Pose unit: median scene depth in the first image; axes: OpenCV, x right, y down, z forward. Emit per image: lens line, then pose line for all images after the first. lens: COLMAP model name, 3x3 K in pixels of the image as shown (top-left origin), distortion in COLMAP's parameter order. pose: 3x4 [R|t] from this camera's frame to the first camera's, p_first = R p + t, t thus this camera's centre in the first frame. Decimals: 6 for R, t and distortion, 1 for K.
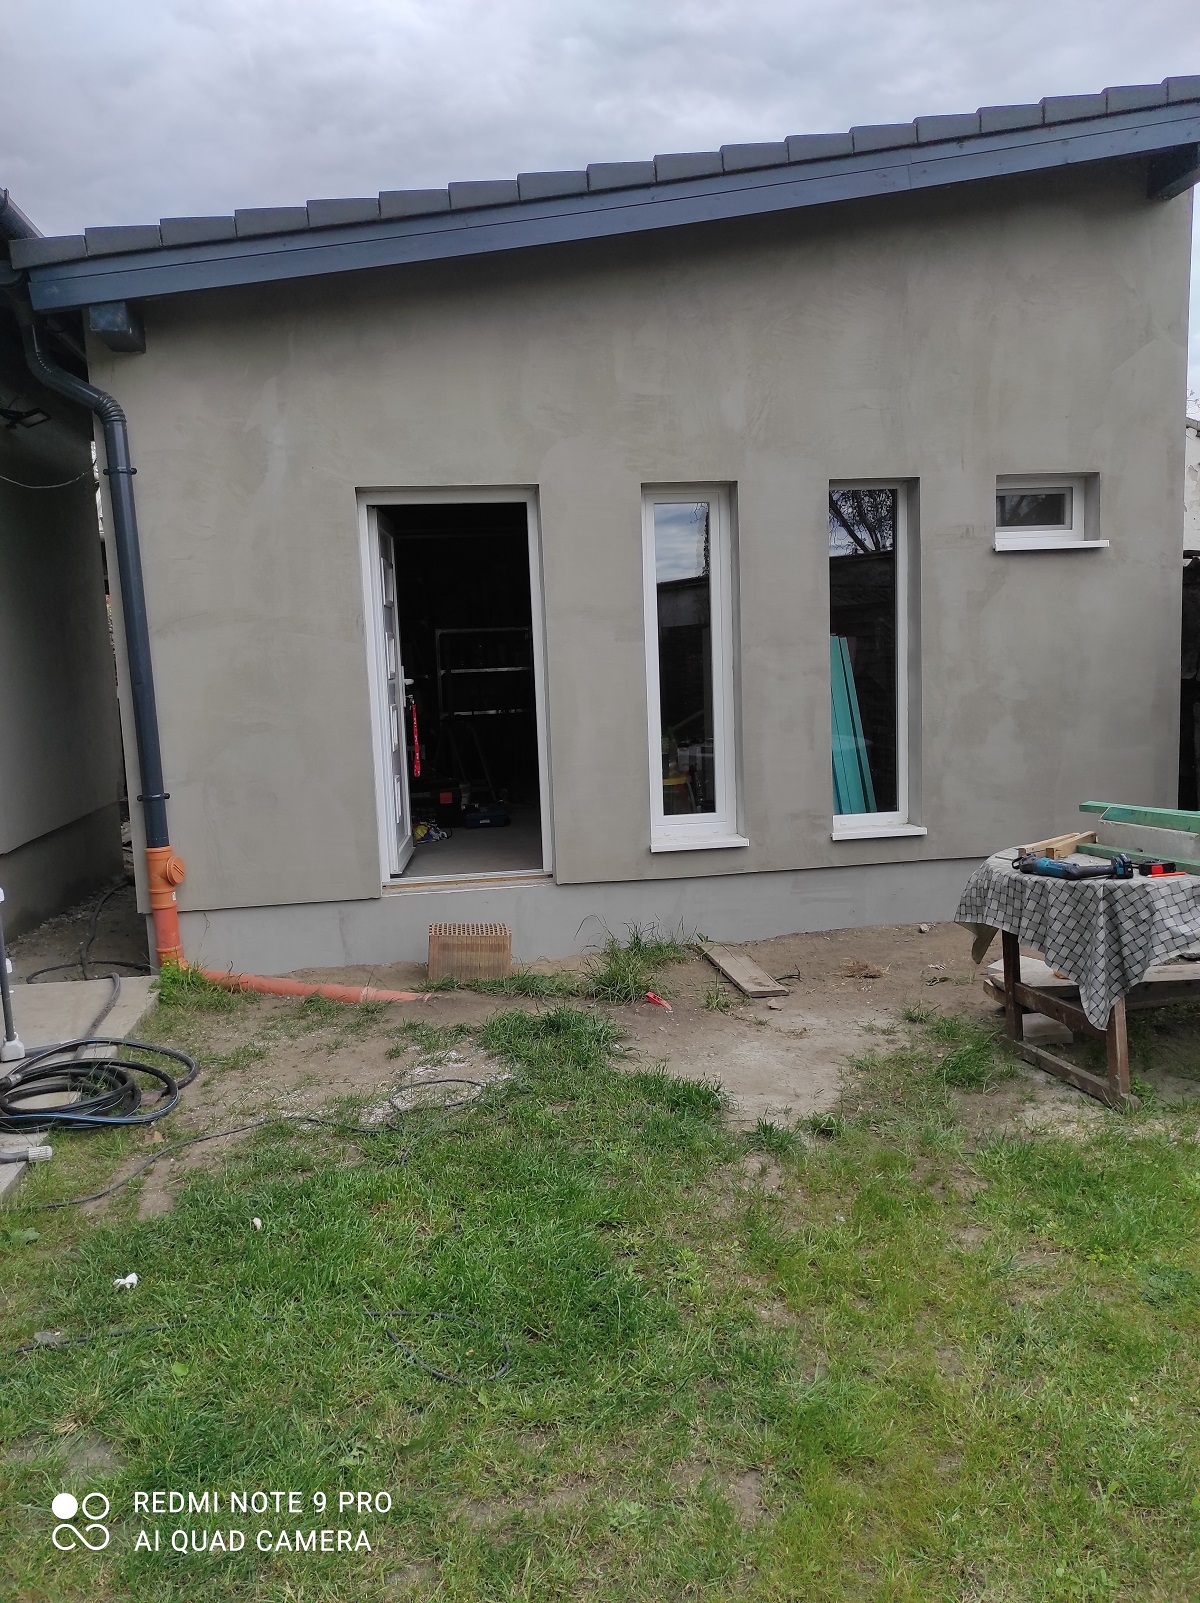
lens RADIAL K [[1178.0, 0, 600.0], [0, 1178.0, 801.5], [0, 0, 1]] dist [0.004123, 0.002917]
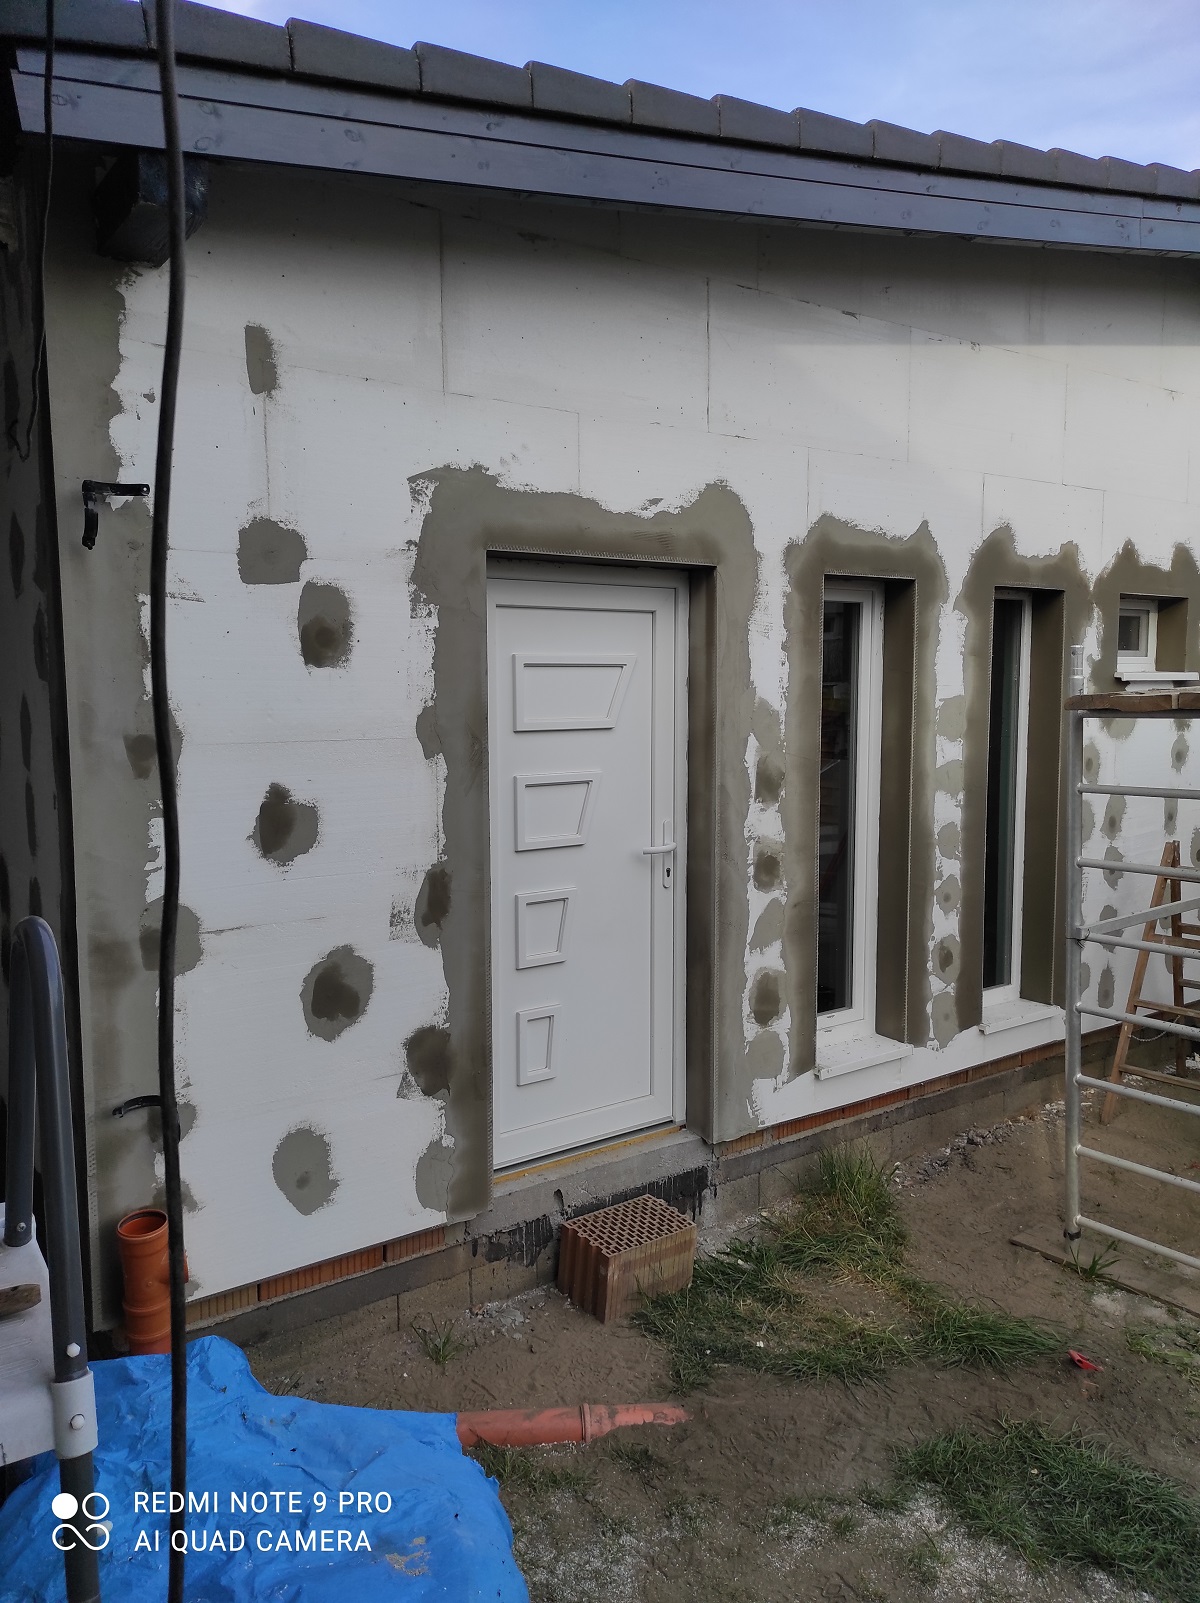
lens RADIAL K [[1175.4, 0, 595.4], [0, 1175.4, 799.3], [0, 0, 1]] dist [0.069467, -0.061063]
pose [[0.890108, -0.008914, 0.455663, -0.466912], [0.022169, 0.999472, -0.023754, -0.131693], [-0.455210, 0.031245, 0.889836, 0.461597]]
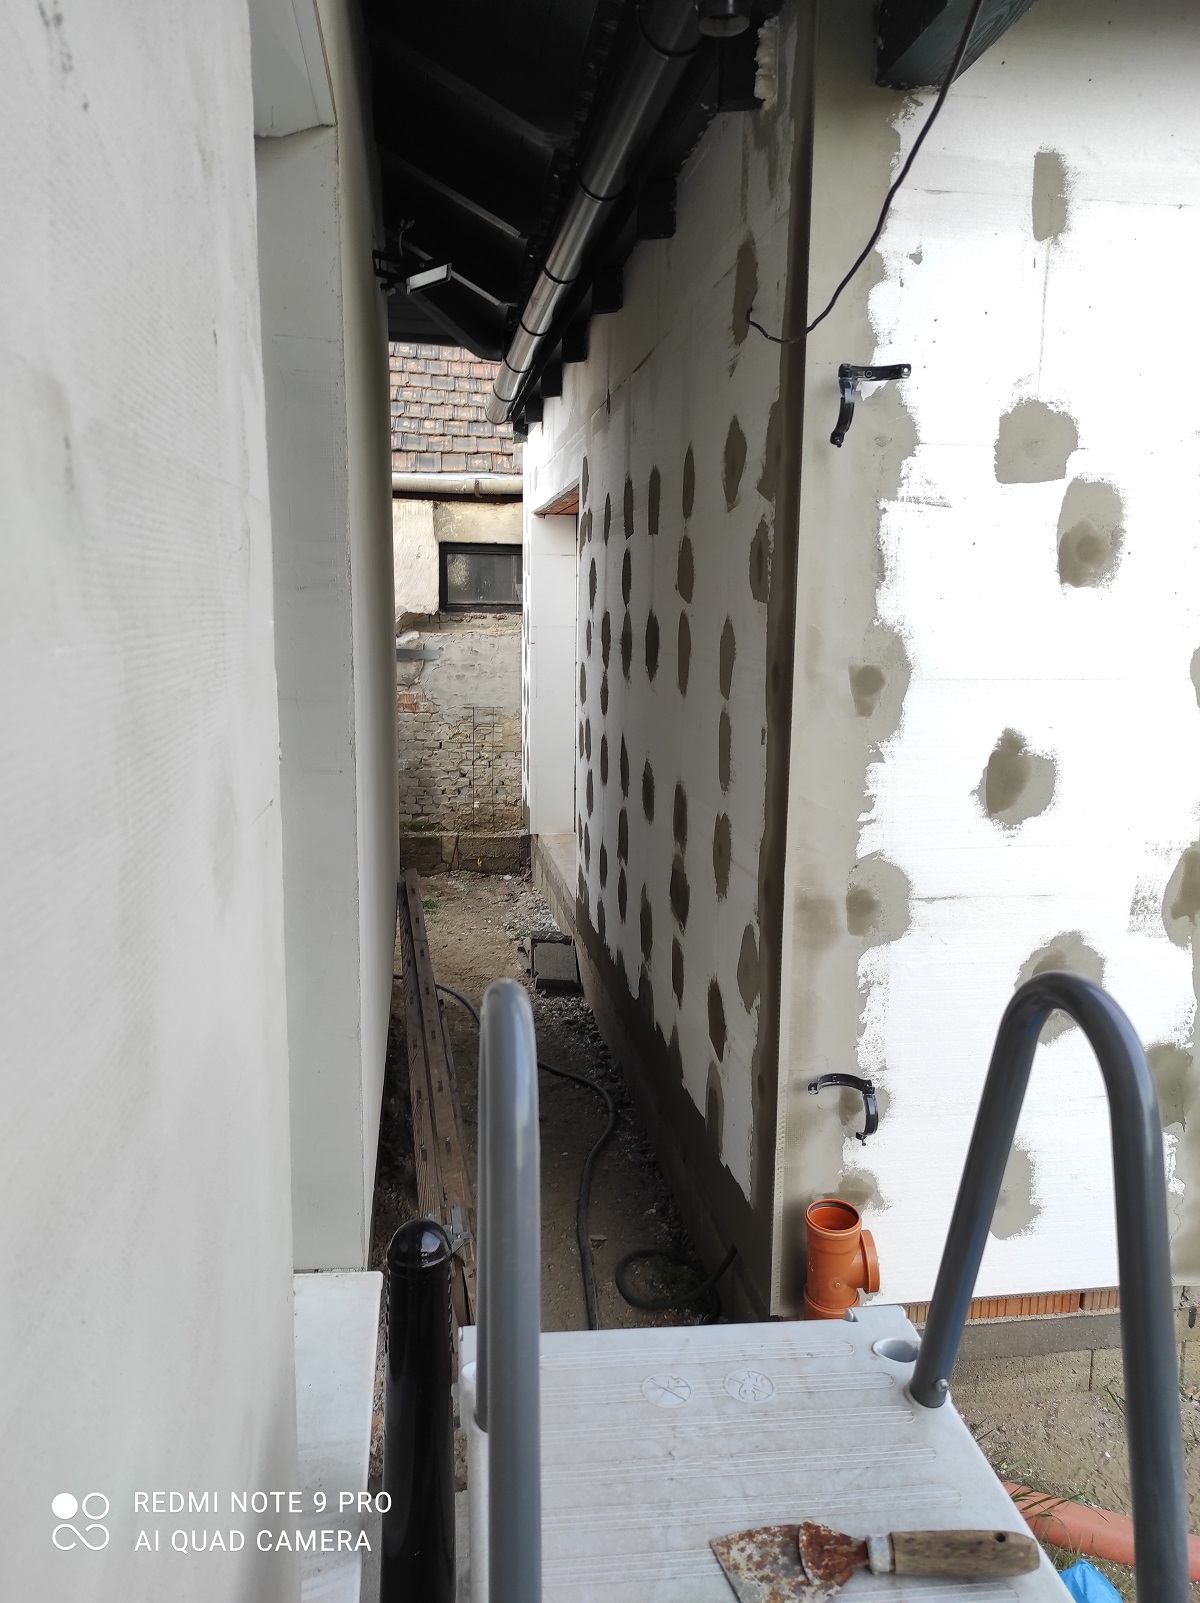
lens RADIAL K [[1176.3, 0, 600.0], [0, 1176.3, 801.5], [0, 0, 1]] dist [0.083028, -0.084031]
pose [[0.998615, 0.048689, 0.019941, -0.517500], [-0.049515, 0.997836, 0.043272, -0.140256], [-0.017791, -0.044200, 0.998864, 0.572282]]
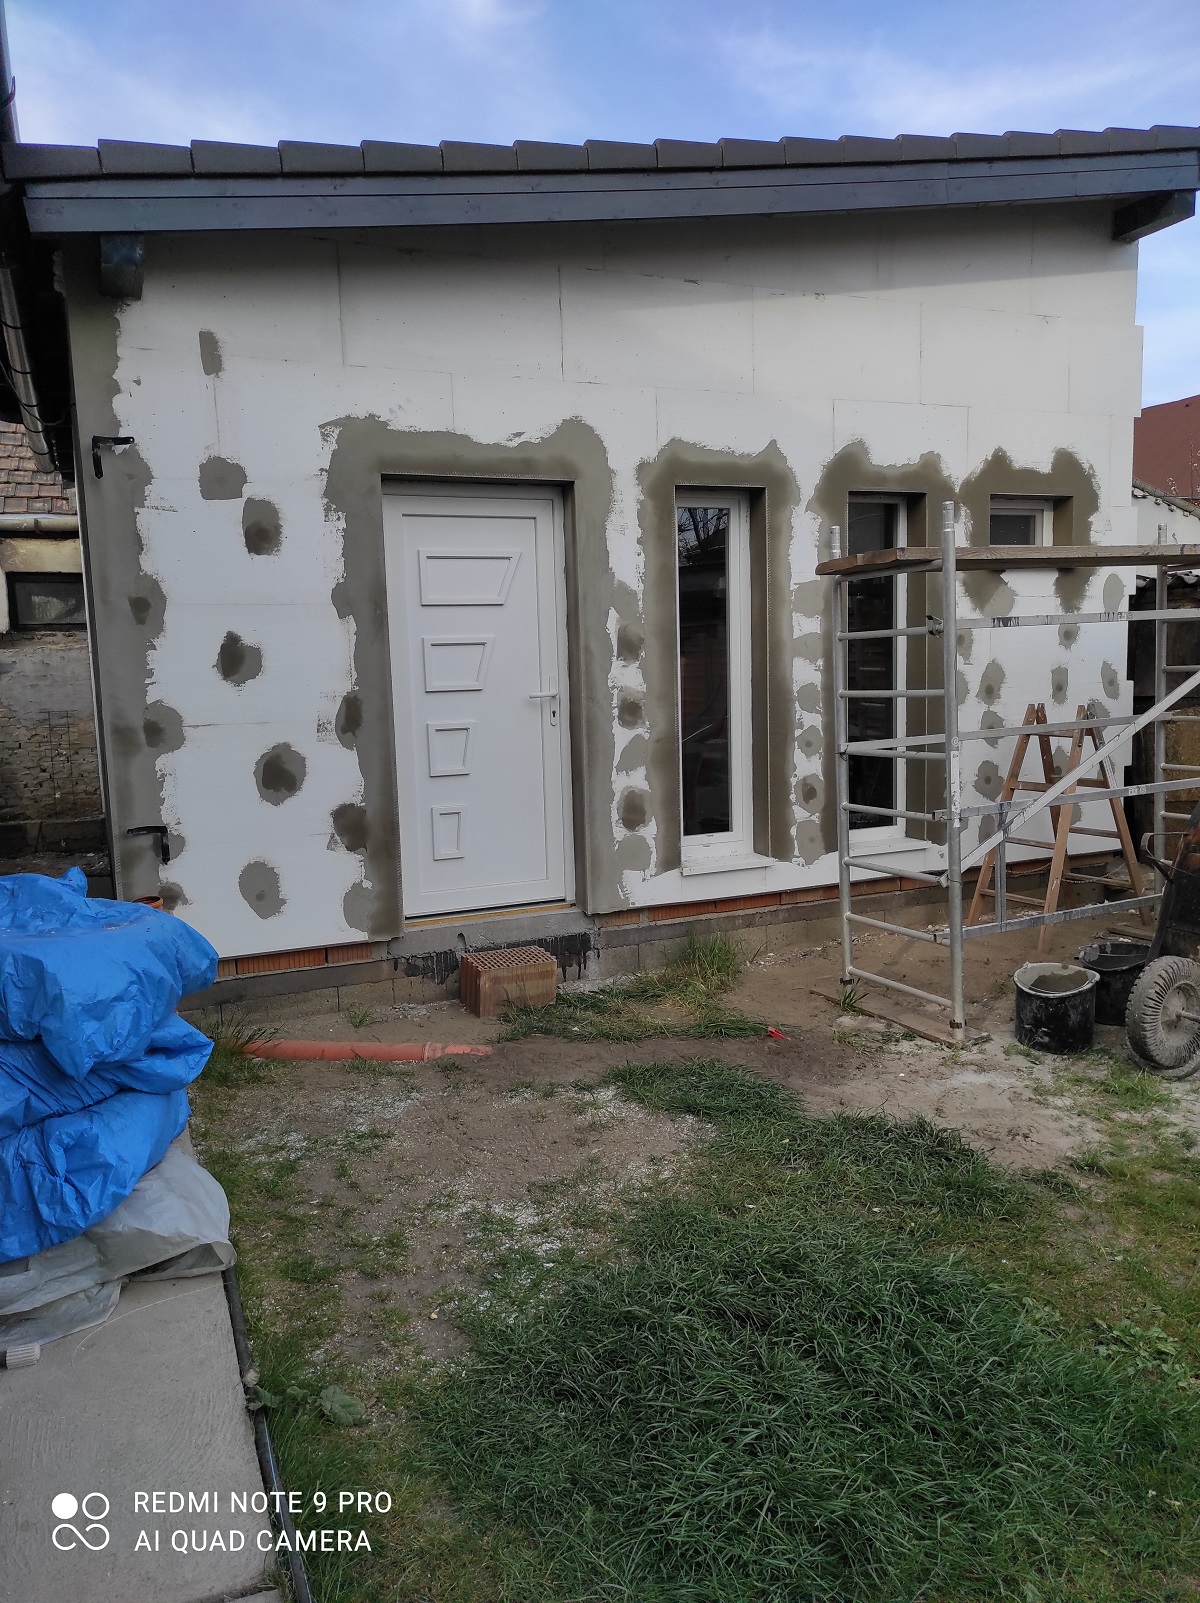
lens RADIAL K [[1176.3, 0, 600.0], [0, 1176.3, 801.5], [0, 0, 1]] dist [0.083028, -0.084031]
pose [[0.965416, -0.019254, 0.260001, -0.305027], [0.020941, 0.999774, -0.003718, -0.017086], [-0.259870, 0.009034, 0.965601, 0.106949]]
